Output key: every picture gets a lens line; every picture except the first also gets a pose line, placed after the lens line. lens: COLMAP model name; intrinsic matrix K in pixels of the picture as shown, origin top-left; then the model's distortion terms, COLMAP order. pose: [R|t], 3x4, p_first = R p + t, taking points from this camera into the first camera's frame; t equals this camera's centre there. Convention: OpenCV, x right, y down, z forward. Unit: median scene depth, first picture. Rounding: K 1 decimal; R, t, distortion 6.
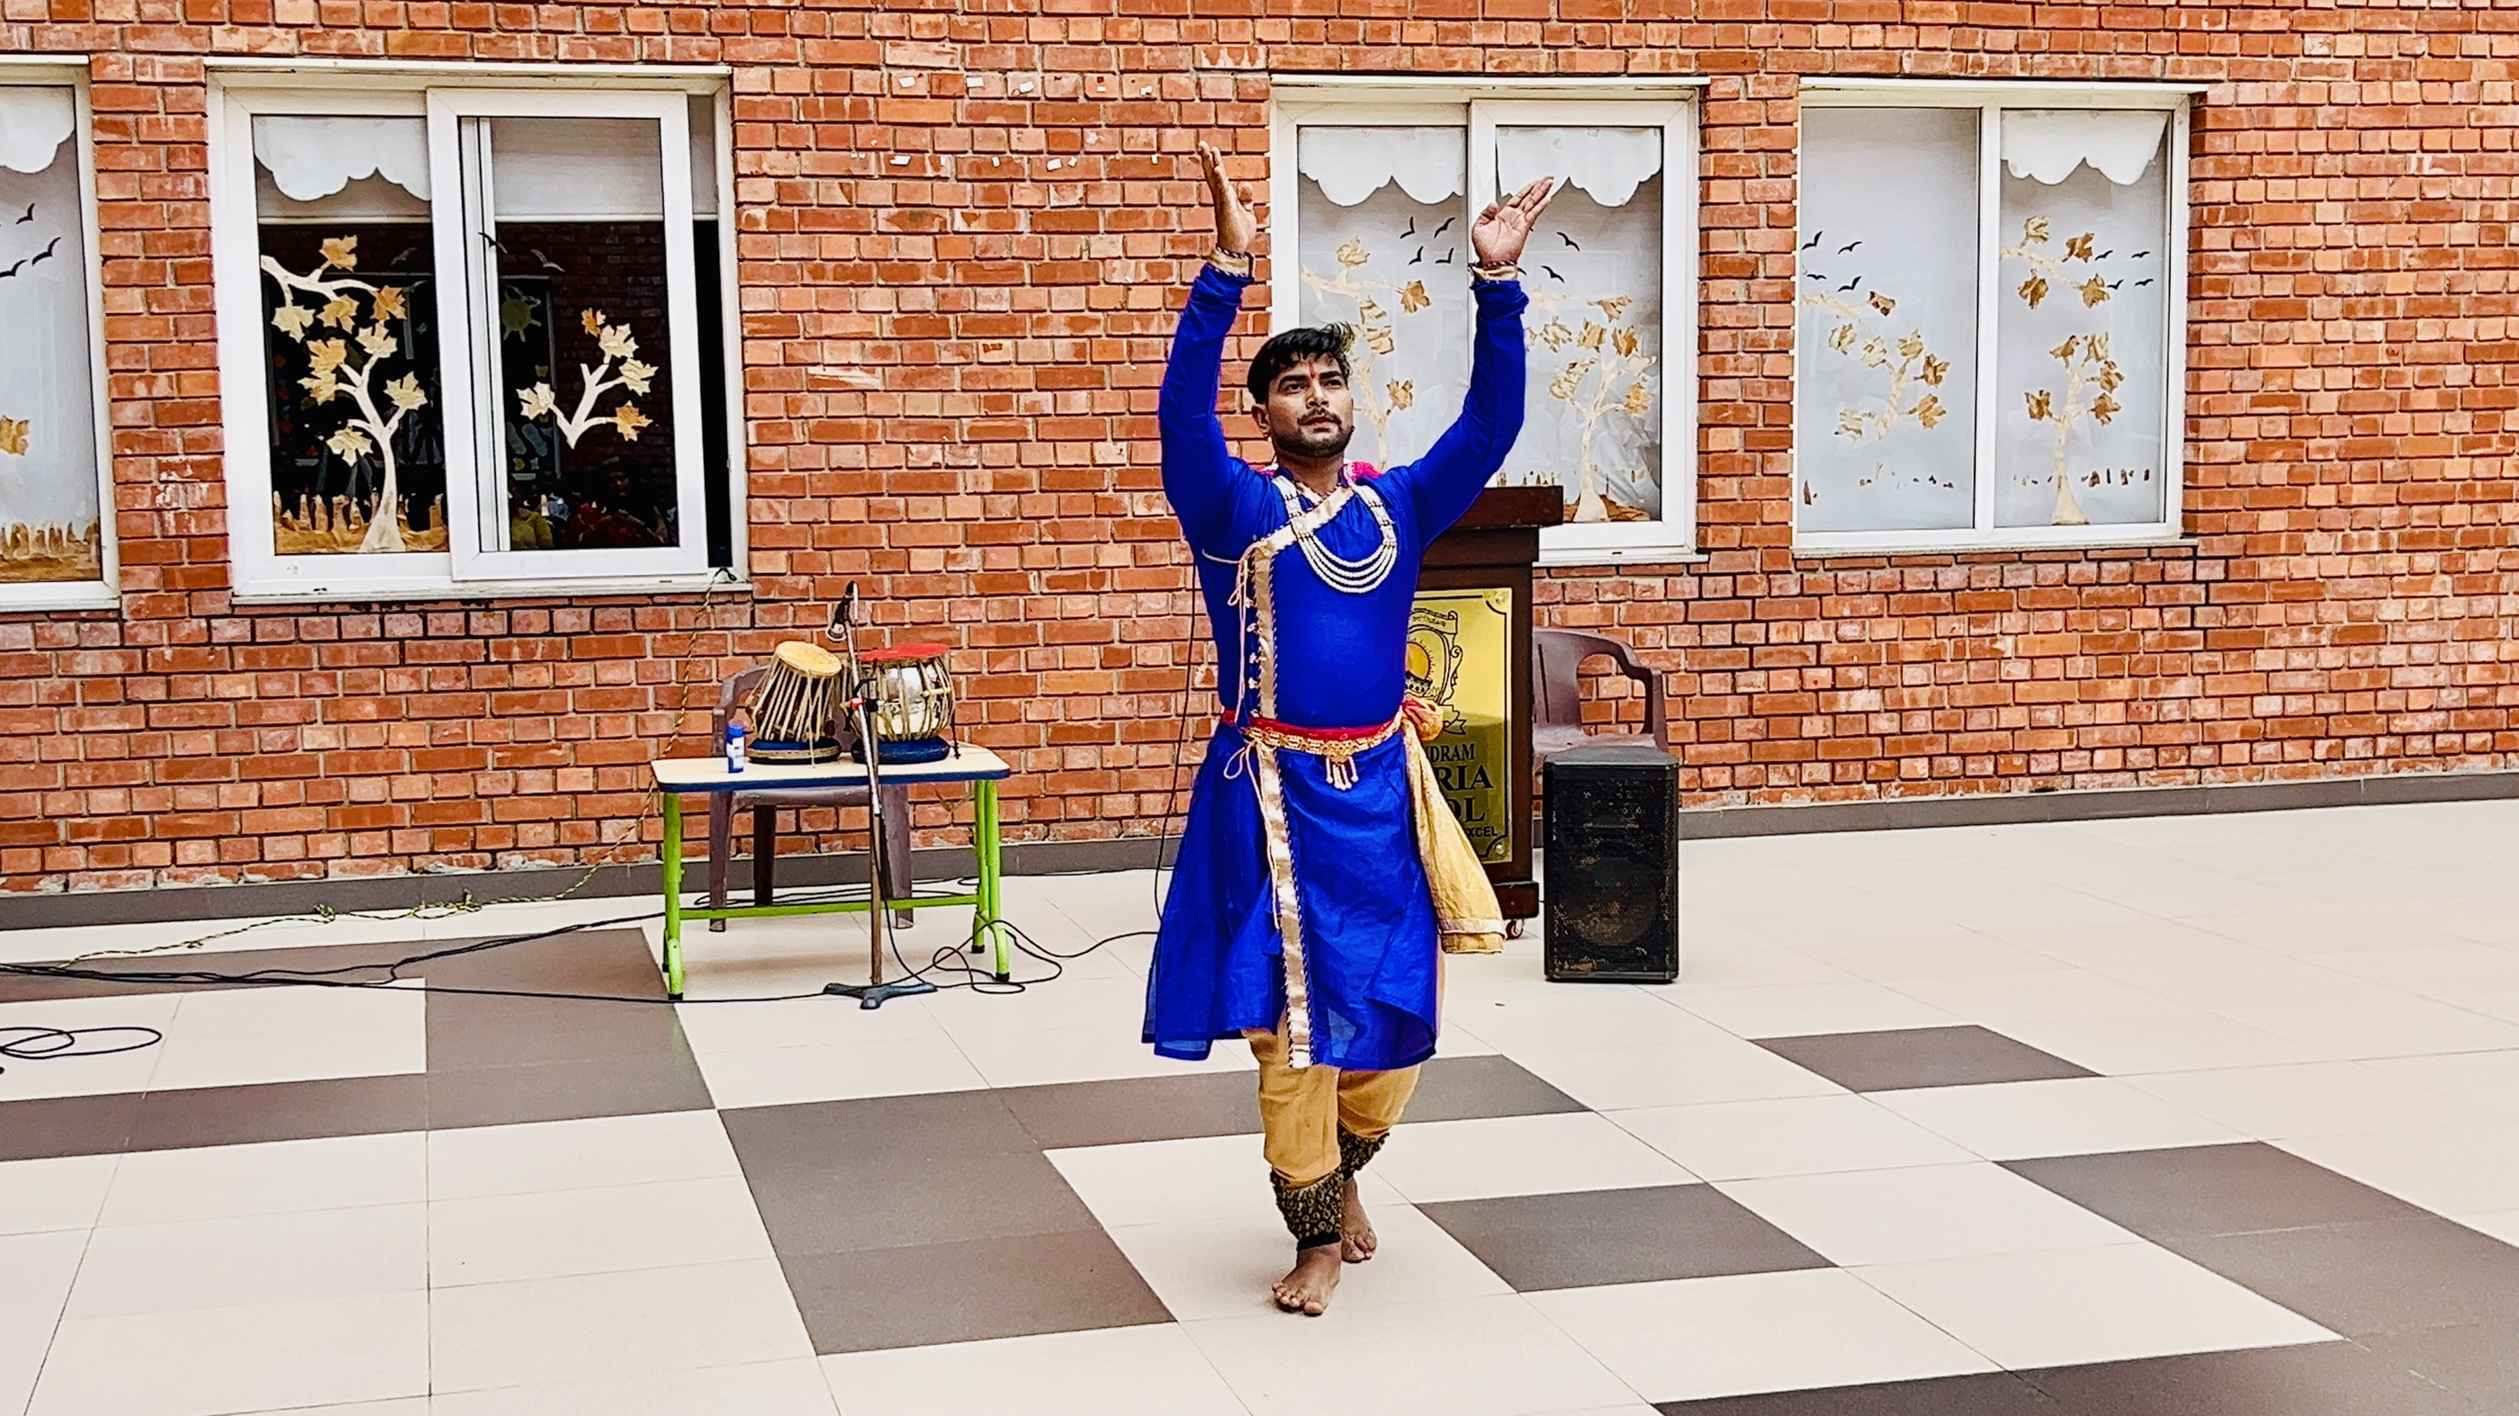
lens RADIAL K [[3285.5, 0, 1282.6], [0, 3285.5, 735.4], [0, 0, 1]] dist [0.113115, 0.000000]
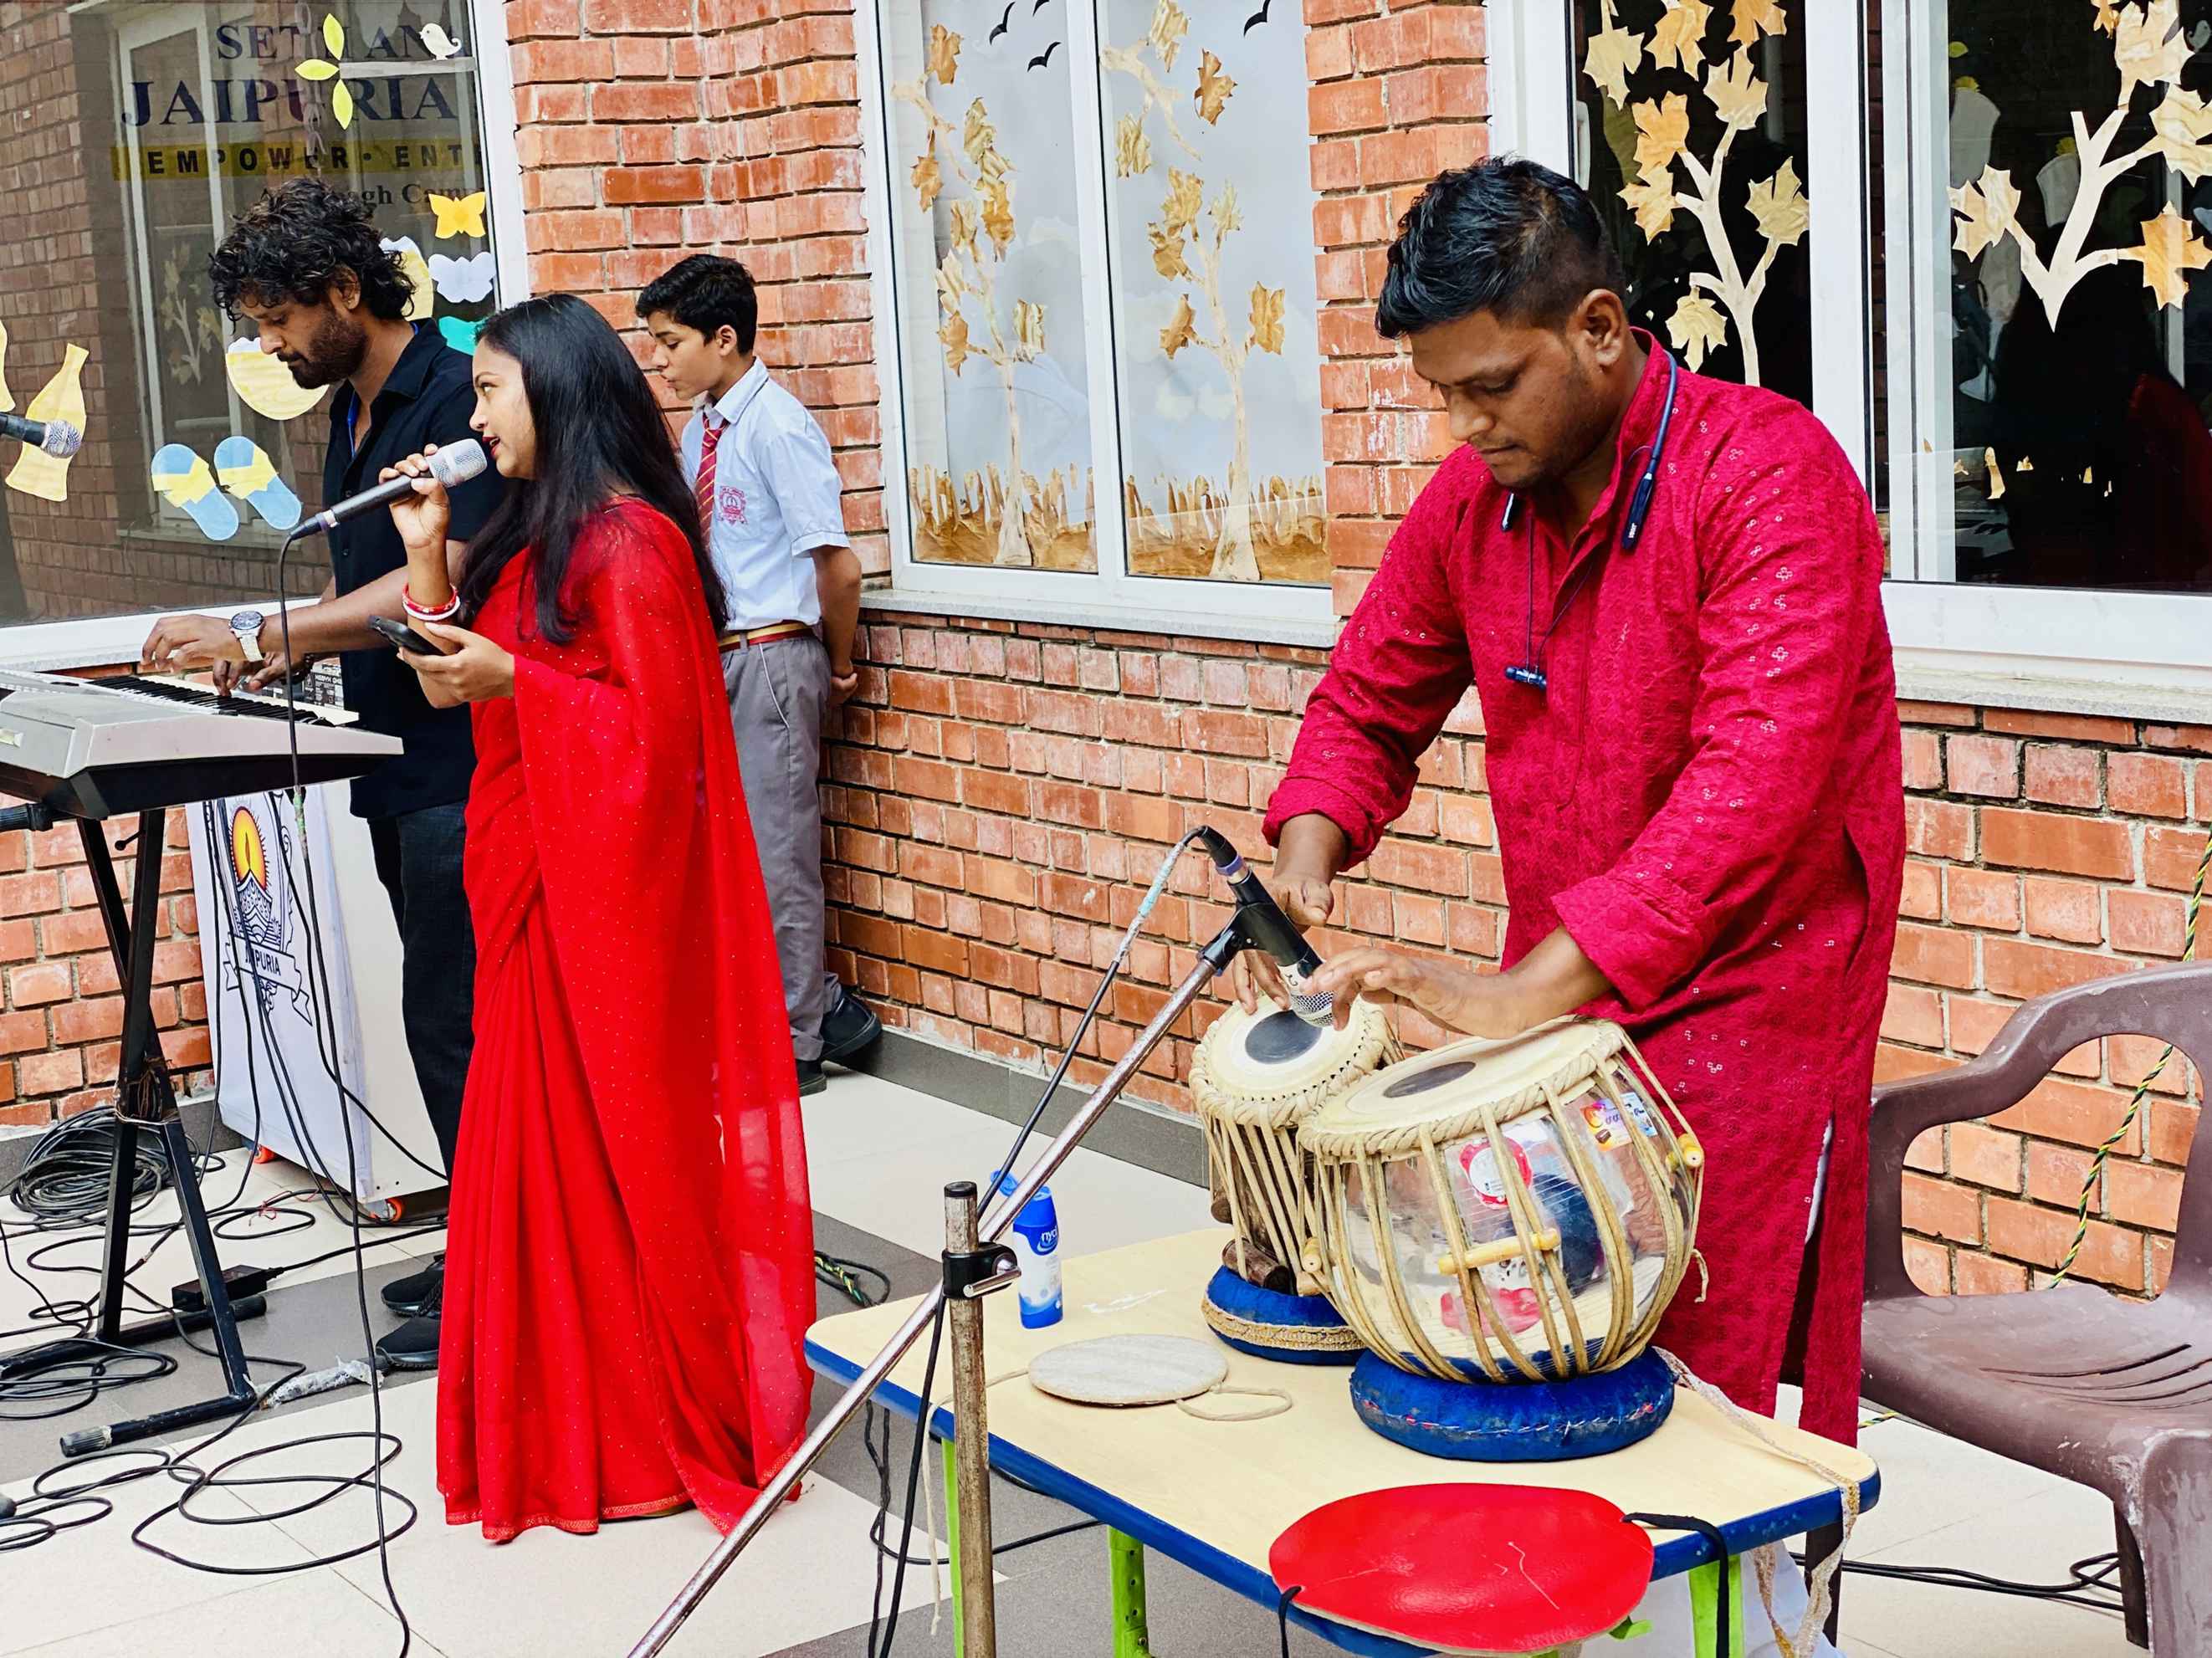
lens RADIAL K [[3377.6, 0, 1092.0], [0, 3377.6, 753.4], [0, 0, 1]] dist [0.143939, 0.000000]
pose [[0.308815, 0.122752, -0.943168, 0.164135], [-0.057395, 0.992235, 0.110345, -0.088115], [0.949389, 0.020057, 0.313462, 0.894723]]
